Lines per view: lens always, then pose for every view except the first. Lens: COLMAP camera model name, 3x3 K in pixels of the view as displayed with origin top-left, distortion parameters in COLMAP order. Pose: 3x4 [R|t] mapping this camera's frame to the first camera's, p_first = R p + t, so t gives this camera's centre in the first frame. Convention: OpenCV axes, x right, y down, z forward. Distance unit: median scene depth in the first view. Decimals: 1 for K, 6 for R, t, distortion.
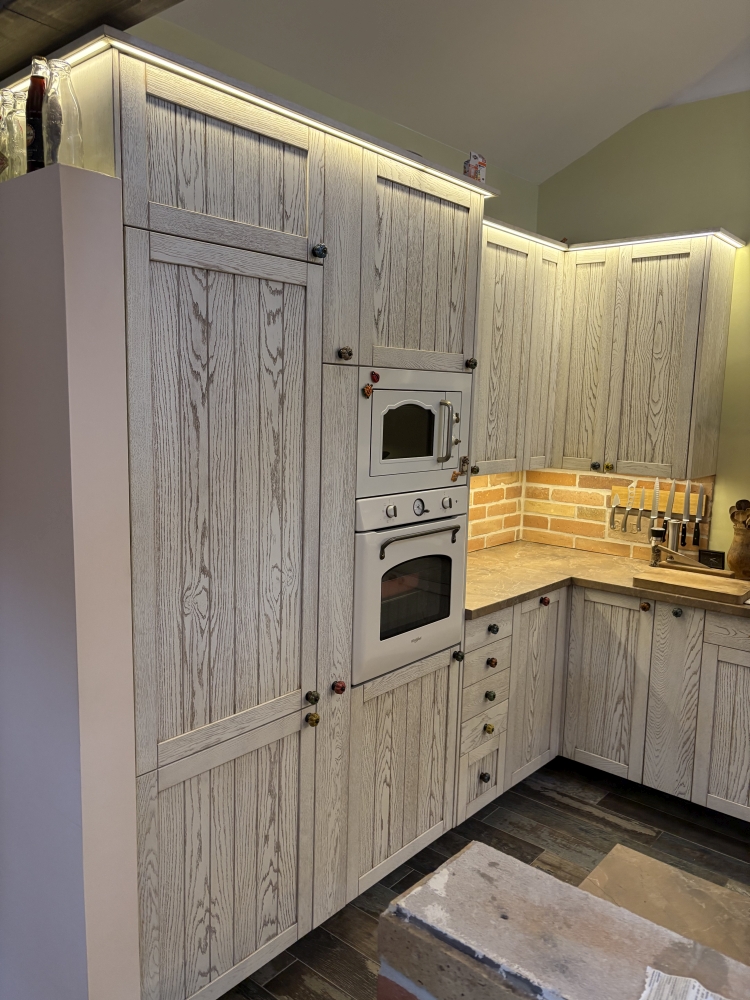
lens RADIAL K [[754.5, 0, 375.1], [0, 754.5, 500.9], [0, 0, 1]] dist [0.024494, -0.018655]
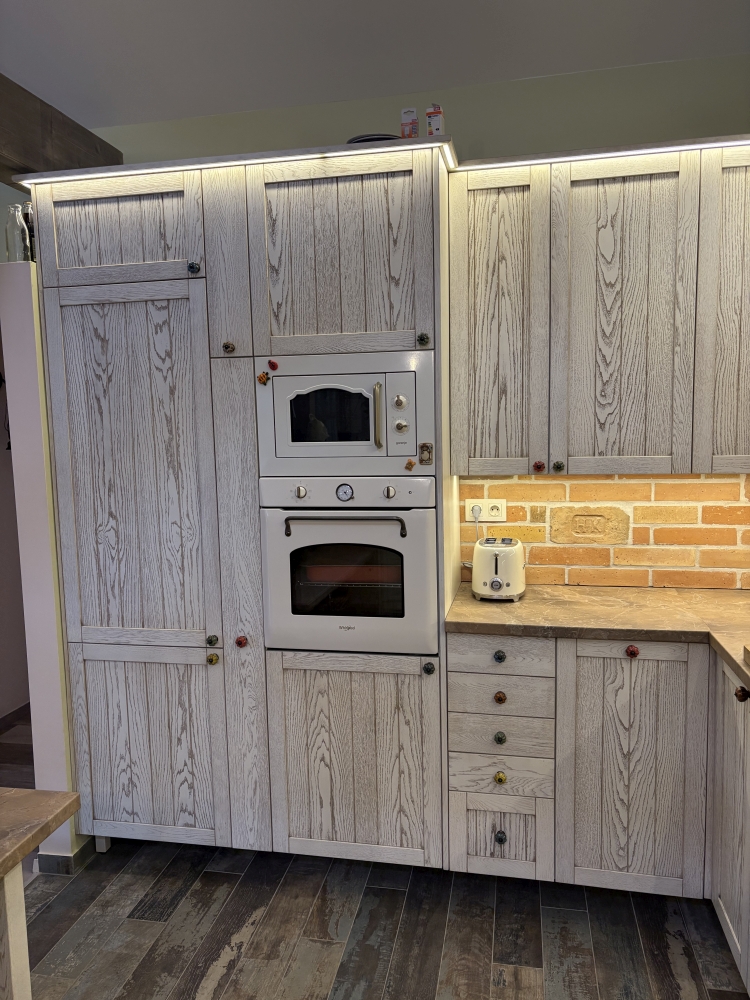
lens RADIAL K [[754.5, 0, 376.0], [0, 754.5, 505.5], [0, 0, 1]] dist [0.024494, -0.018655]
pose [[0.487882, 0.058961, -0.870916, 1.036887], [-0.088672, 0.995903, 0.017749, 0.004752], [0.868394, 0.068567, 0.491111, 0.608348]]
